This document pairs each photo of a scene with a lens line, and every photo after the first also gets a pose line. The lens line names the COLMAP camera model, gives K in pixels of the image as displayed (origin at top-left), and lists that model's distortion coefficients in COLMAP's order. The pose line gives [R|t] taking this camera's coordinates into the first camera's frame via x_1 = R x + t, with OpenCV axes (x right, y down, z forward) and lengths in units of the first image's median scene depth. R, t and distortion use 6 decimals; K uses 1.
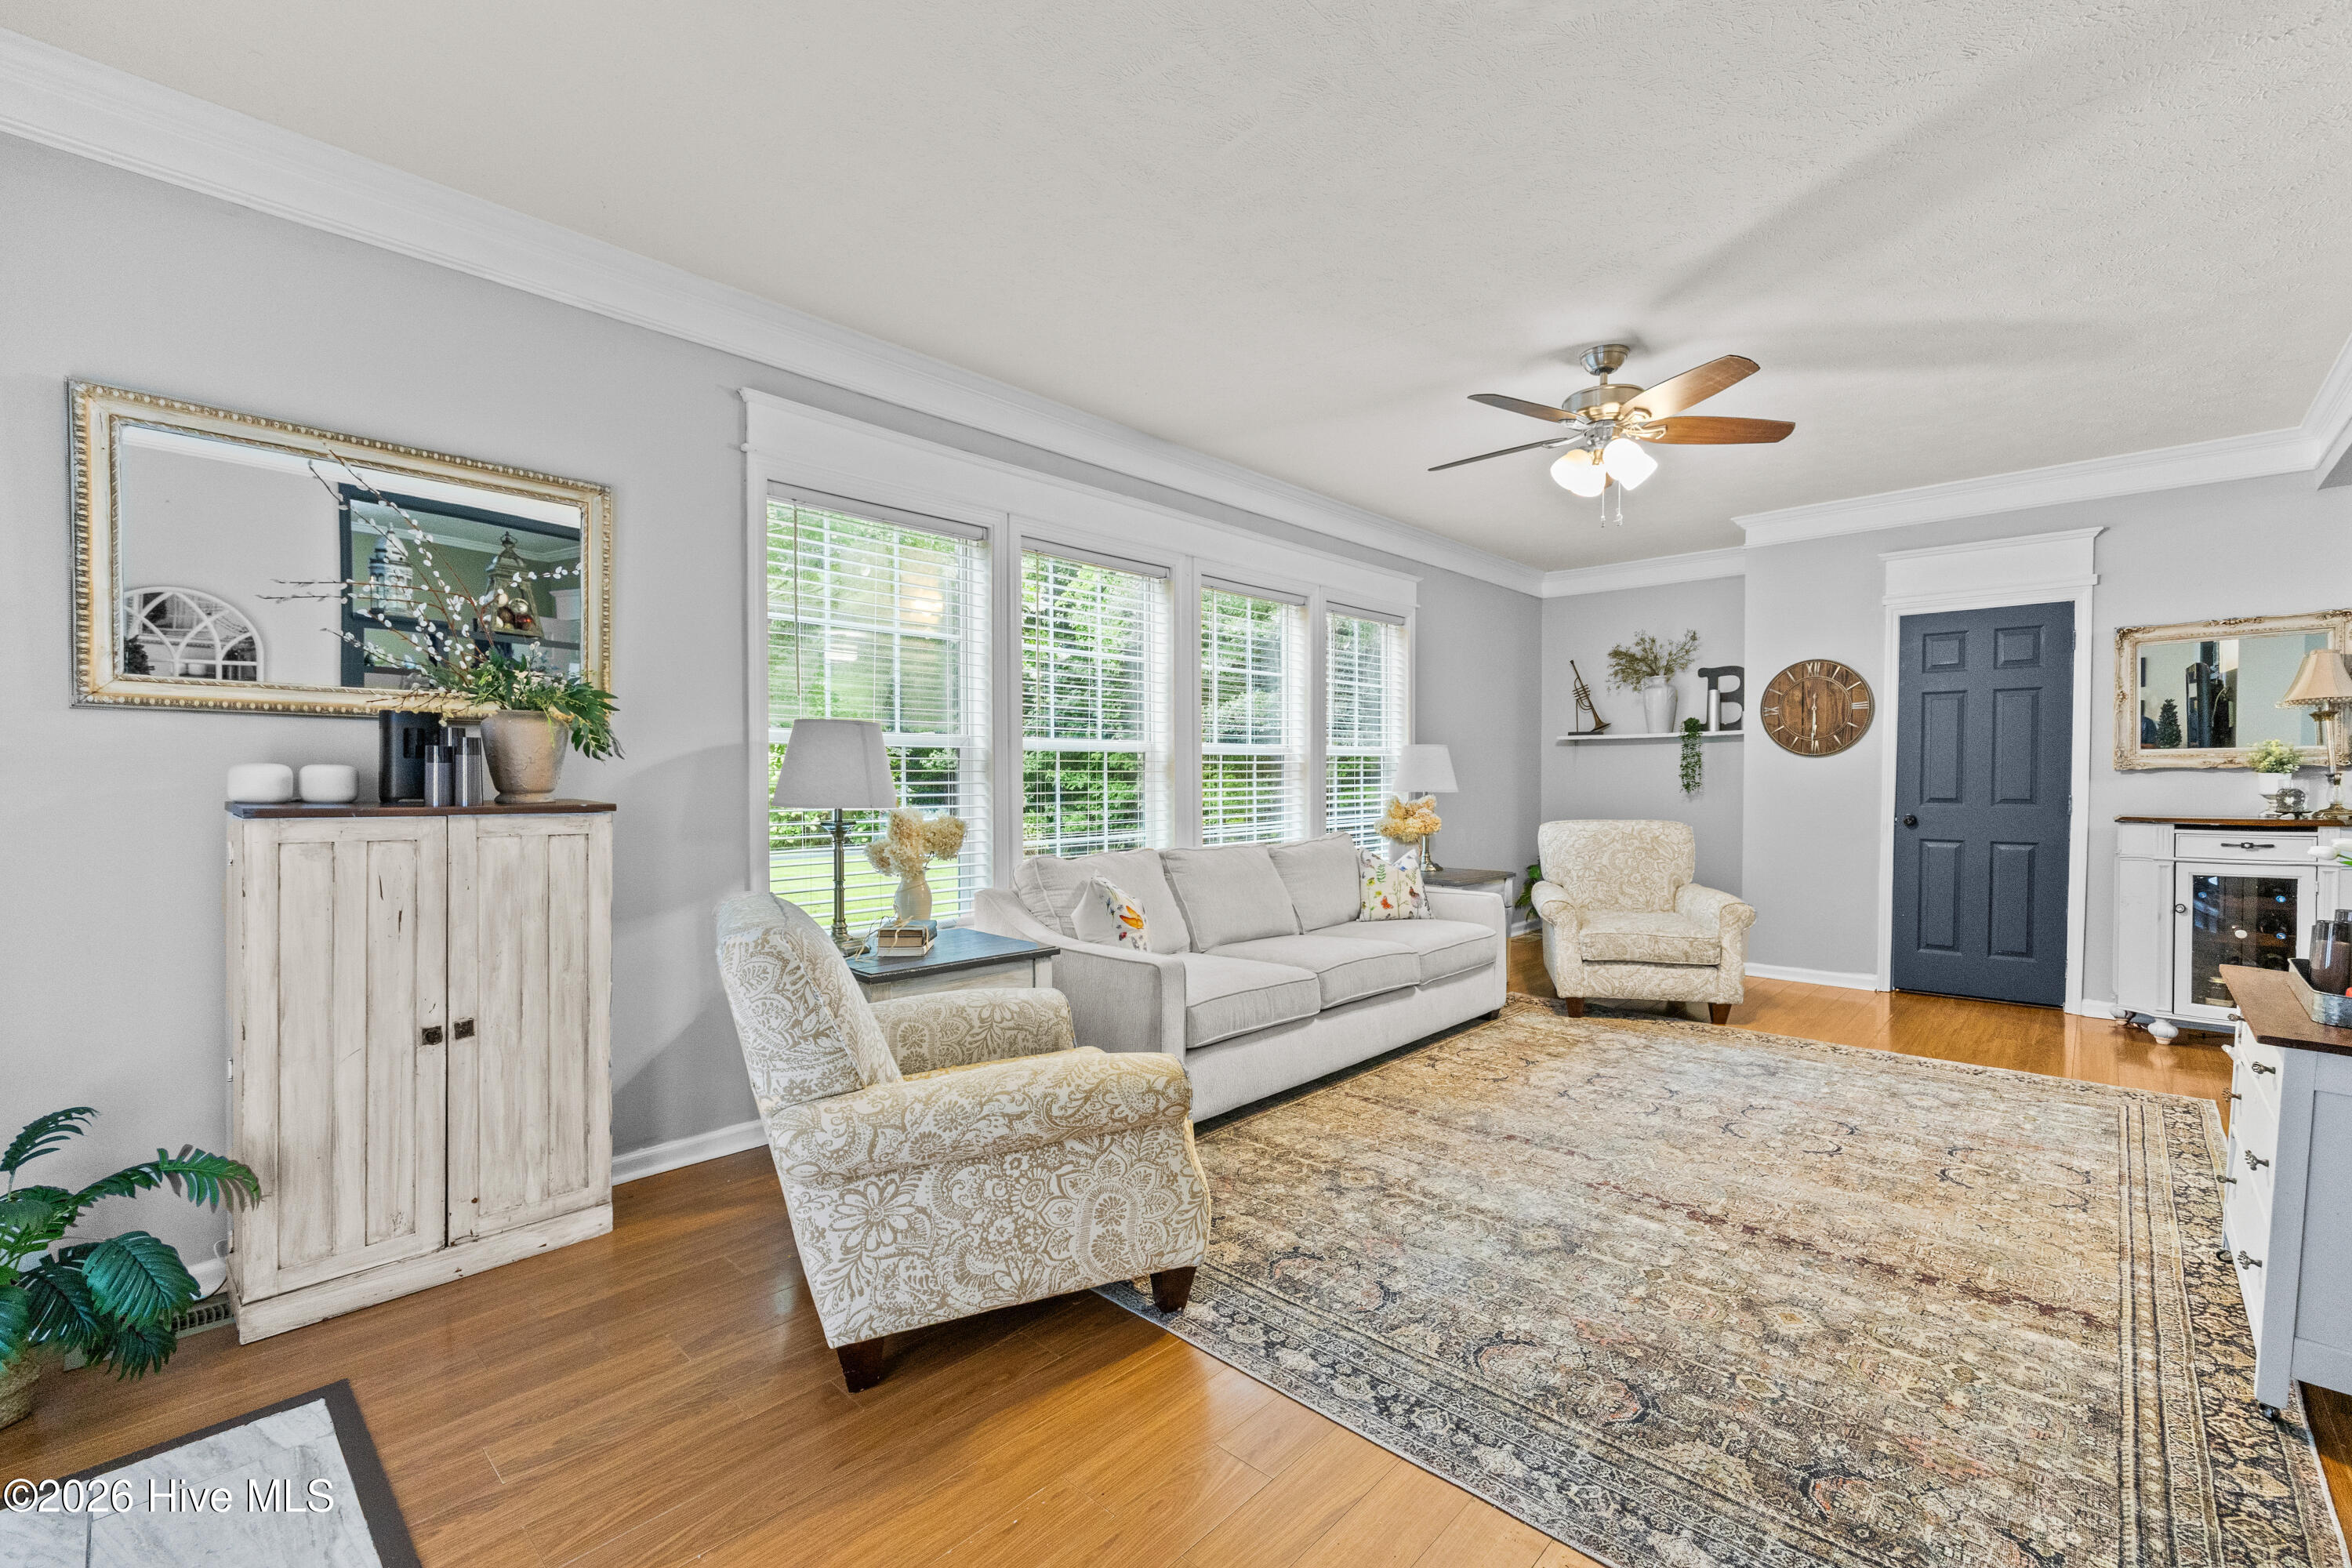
lens RADIAL K [[1006.8, 0, 1178.0], [0, 1006.8, 793.0], [0, 0, 1]] dist [0.000693, 0.000460]
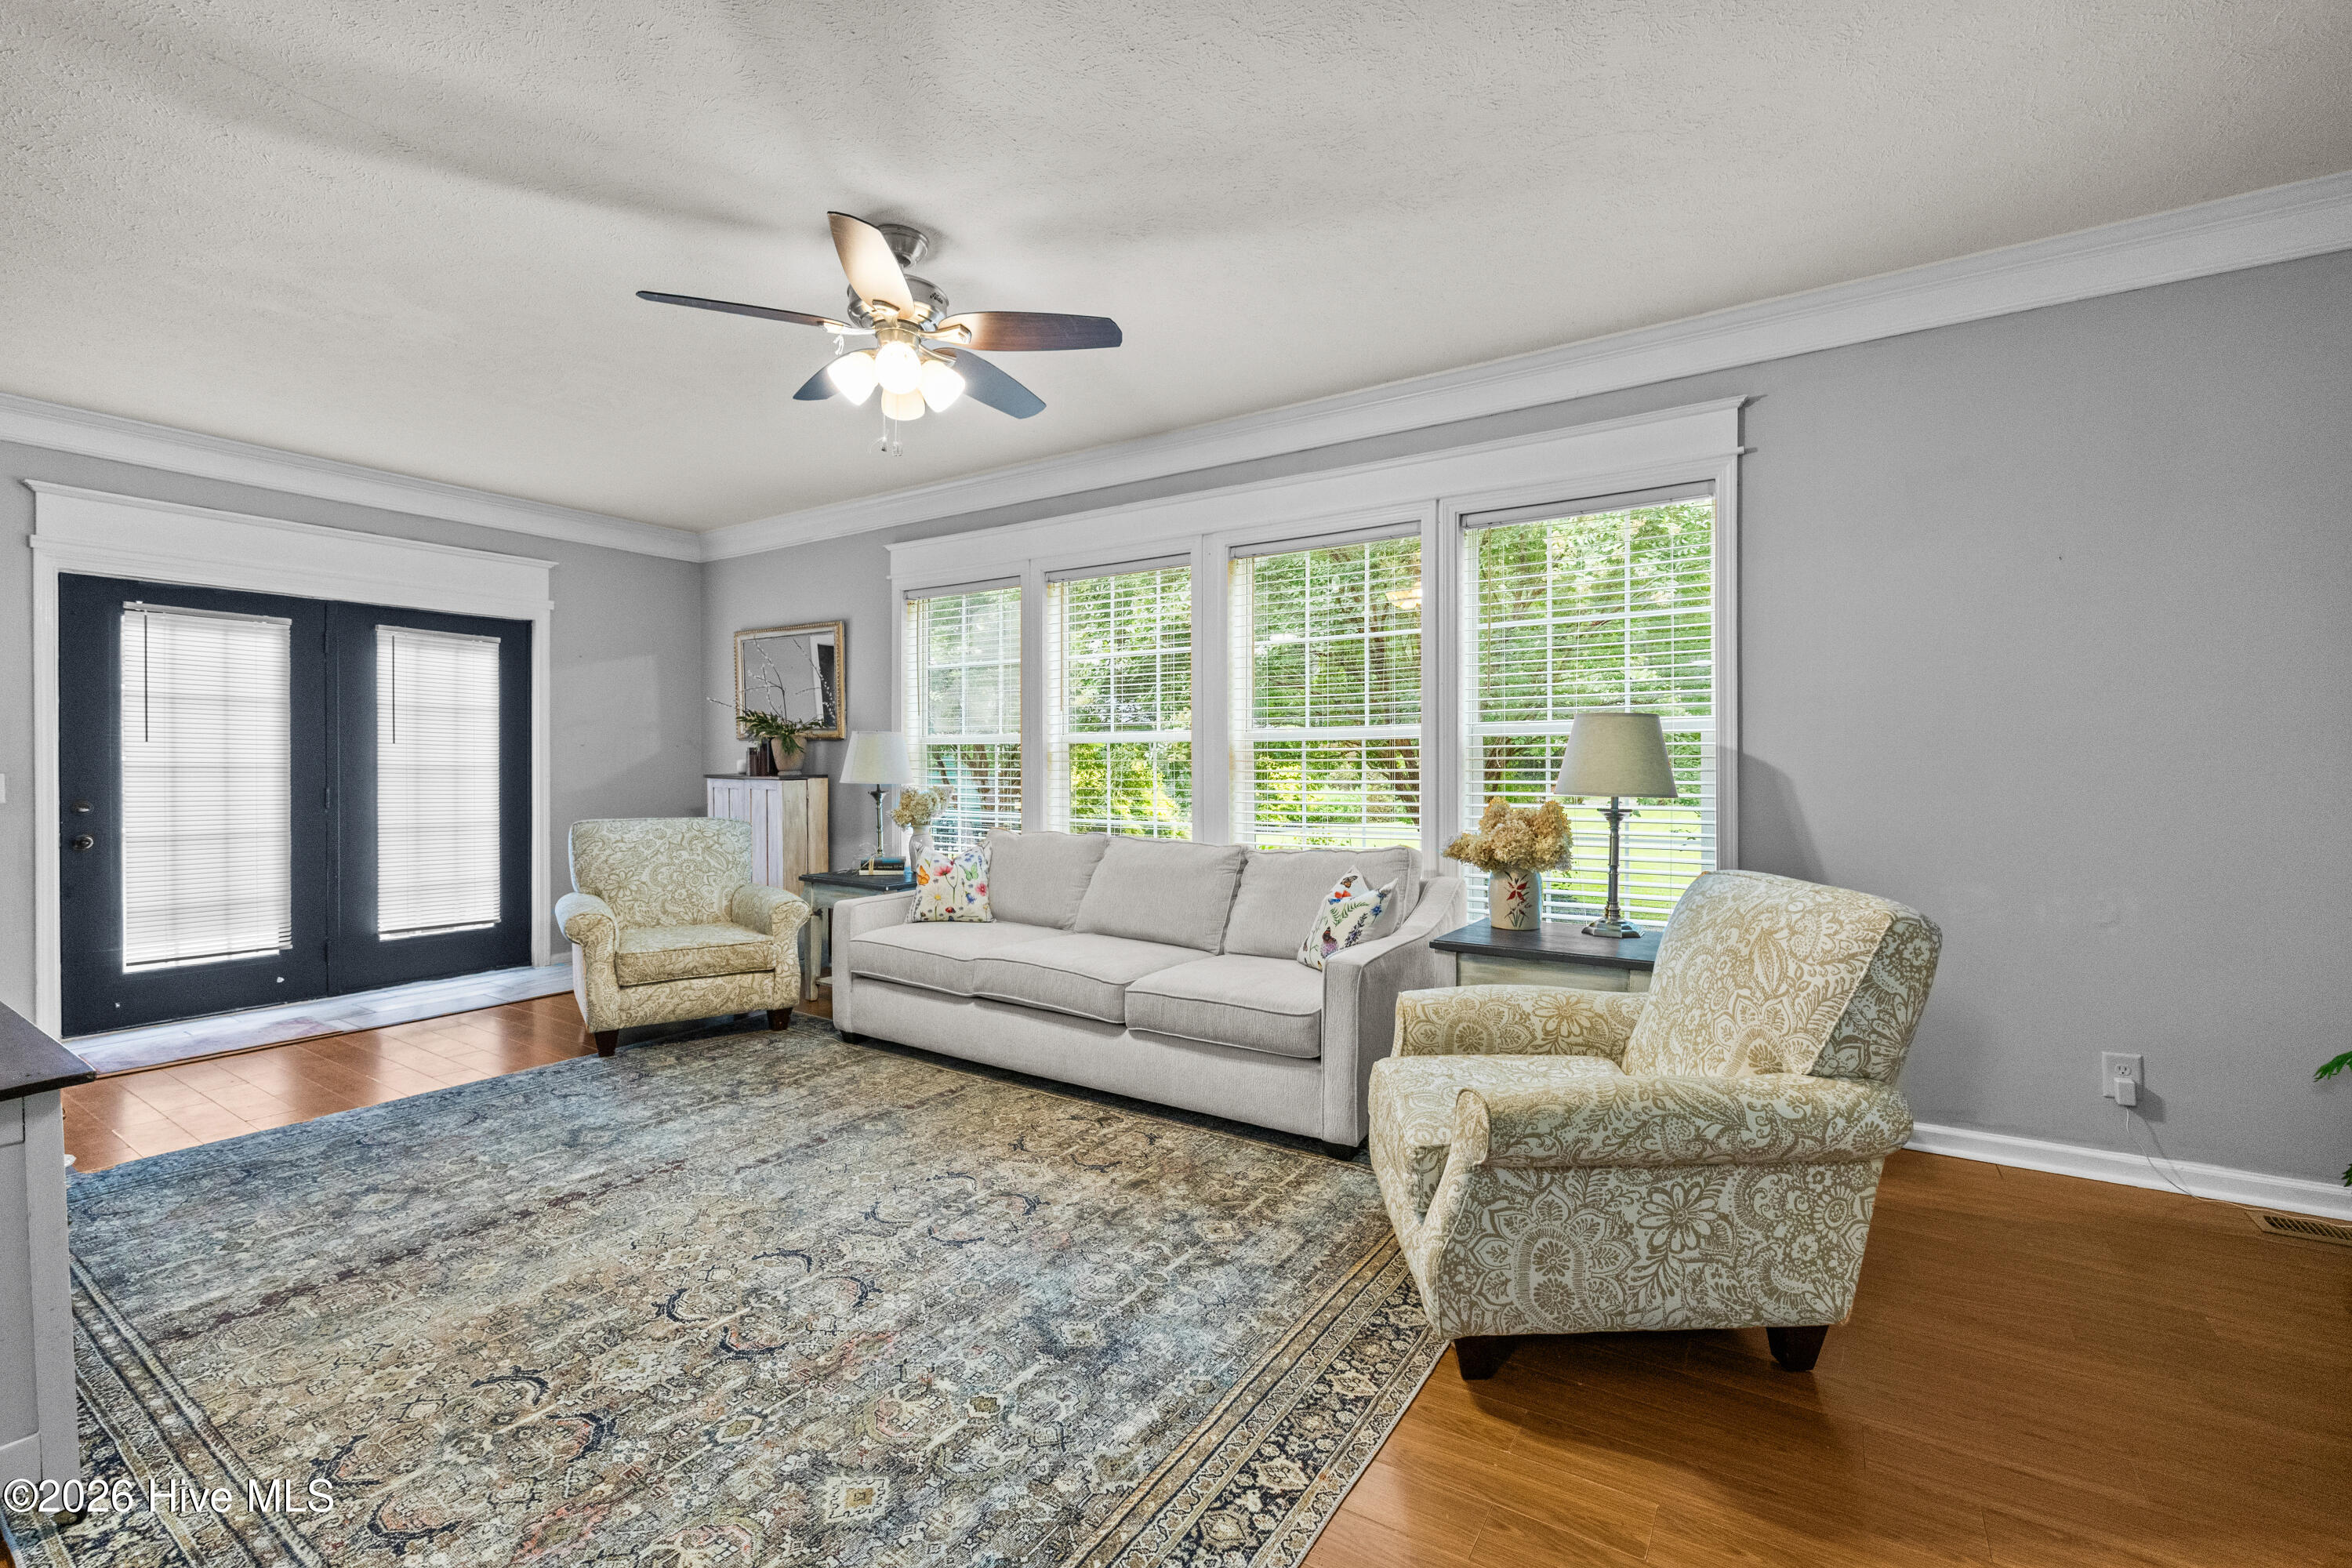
lens RADIAL K [[997.9, 0, 1199.0], [0, 997.9, 768.4], [0, 0, 1]] dist [-0.007464, 0.000562]
pose [[0.173638, 0.005294, -0.984795, 1.532627], [-0.021849, 0.999760, 0.001523, -0.025500], [0.984567, 0.021252, 0.173712, 1.367104]]
